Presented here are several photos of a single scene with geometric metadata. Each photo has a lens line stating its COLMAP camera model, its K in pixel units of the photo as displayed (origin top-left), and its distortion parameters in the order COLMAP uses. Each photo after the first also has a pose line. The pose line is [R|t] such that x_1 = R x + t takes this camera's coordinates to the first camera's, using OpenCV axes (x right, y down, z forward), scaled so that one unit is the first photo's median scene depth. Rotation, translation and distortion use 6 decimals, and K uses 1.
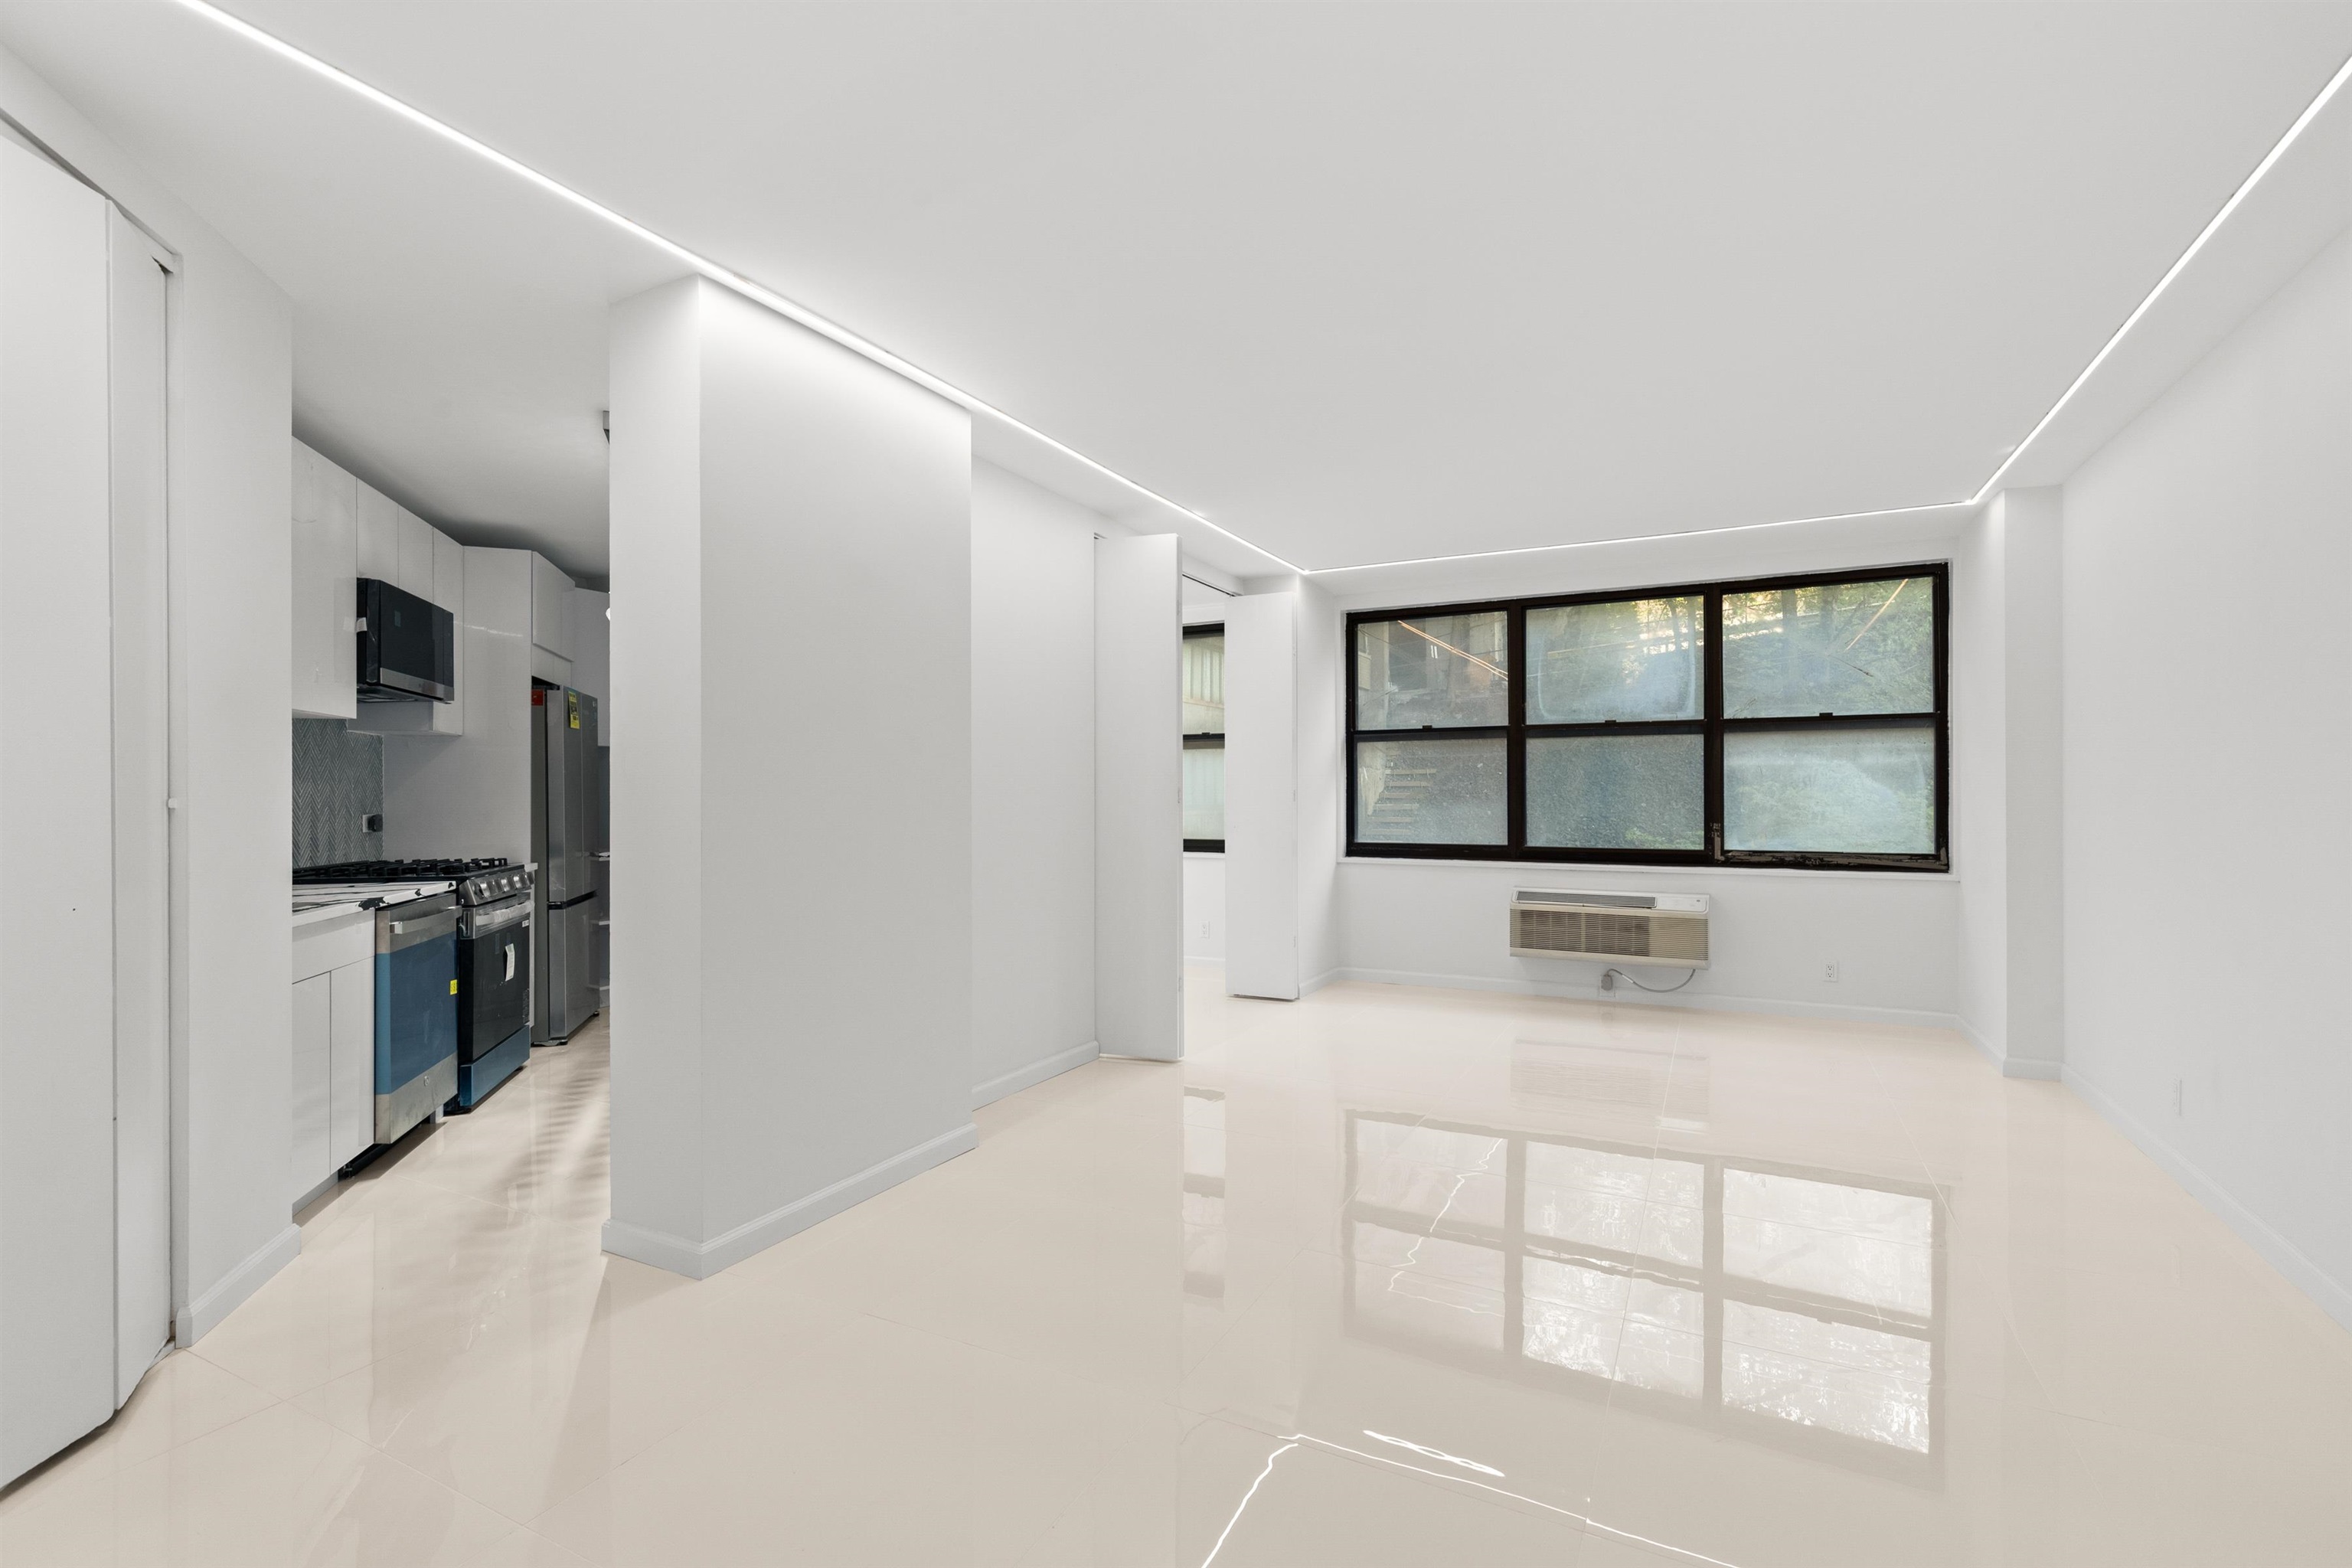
lens RADIAL K [[1060.3, 0, 1184.6], [0, 1060.3, 791.1], [0, 0, 1]] dist [-0.000475, -0.000142]
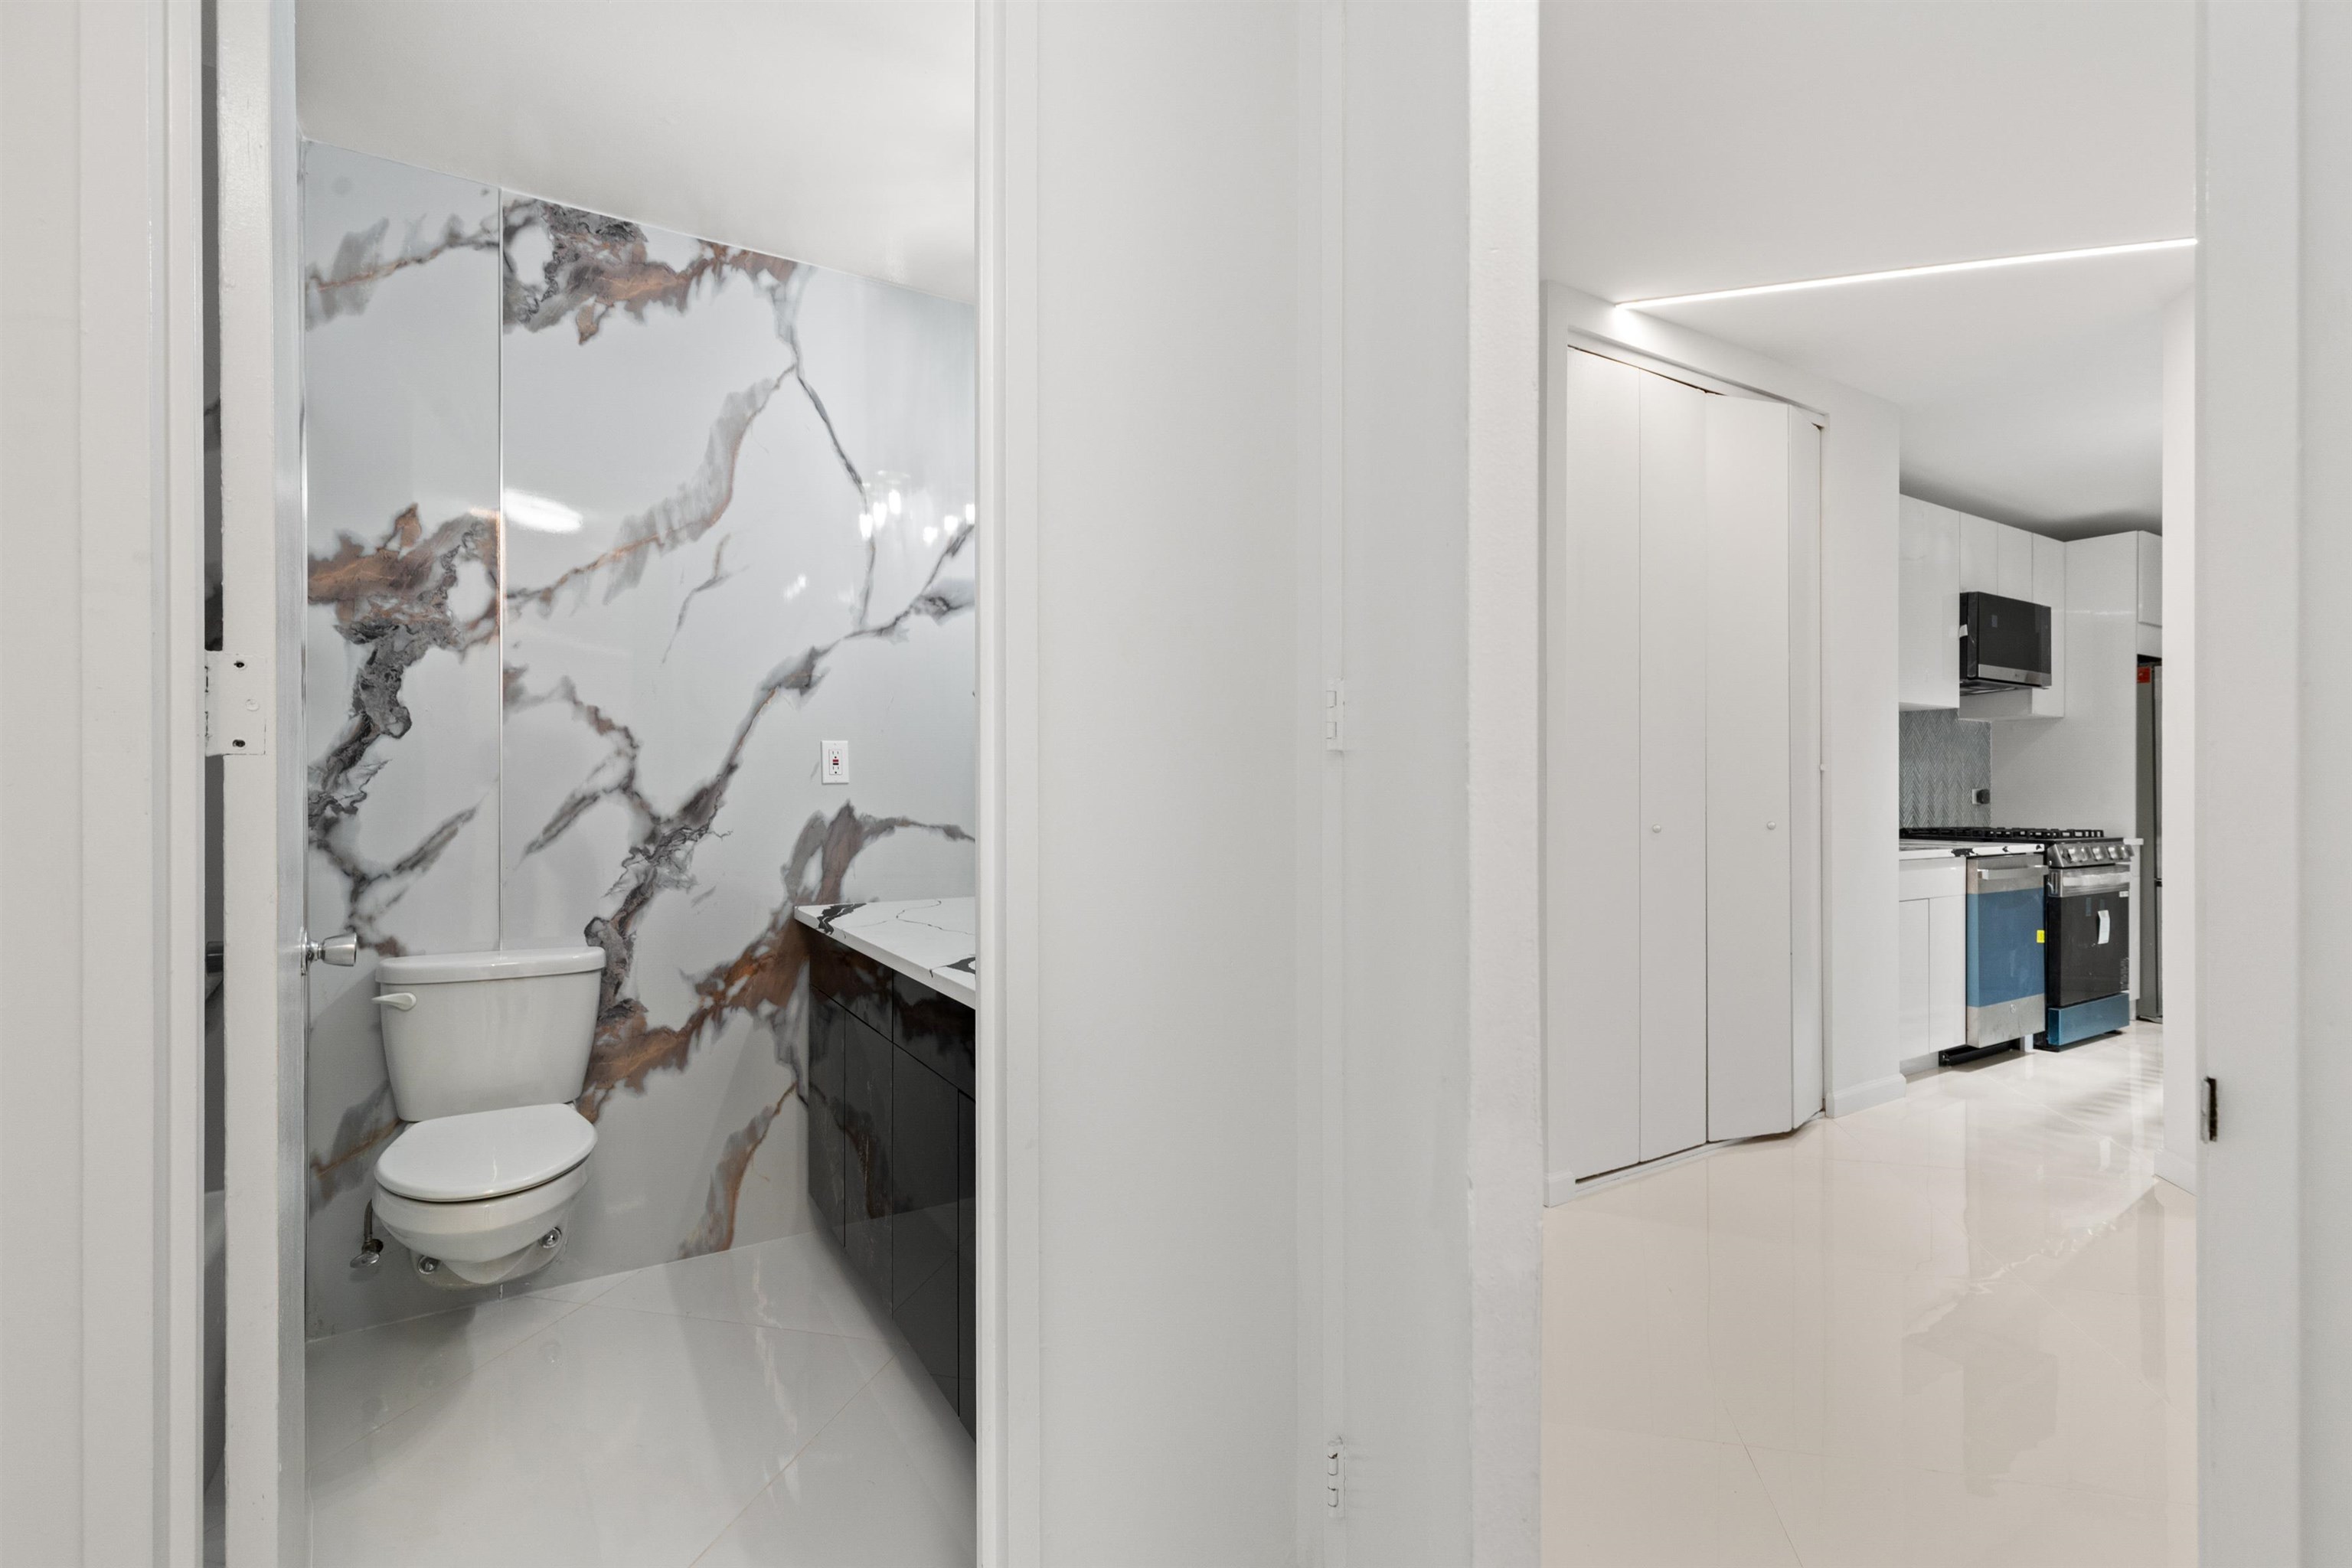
lens RADIAL K [[1060.3, 0, 1184.6], [0, 1060.3, 791.1], [0, 0, 1]] dist [-0.000475, -0.000142]
pose [[0.241562, 0.002048, -0.970383, 0.192319], [0.002778, 0.999992, 0.002802, 0.021999], [0.970381, -0.003372, 0.241555, -0.168092]]
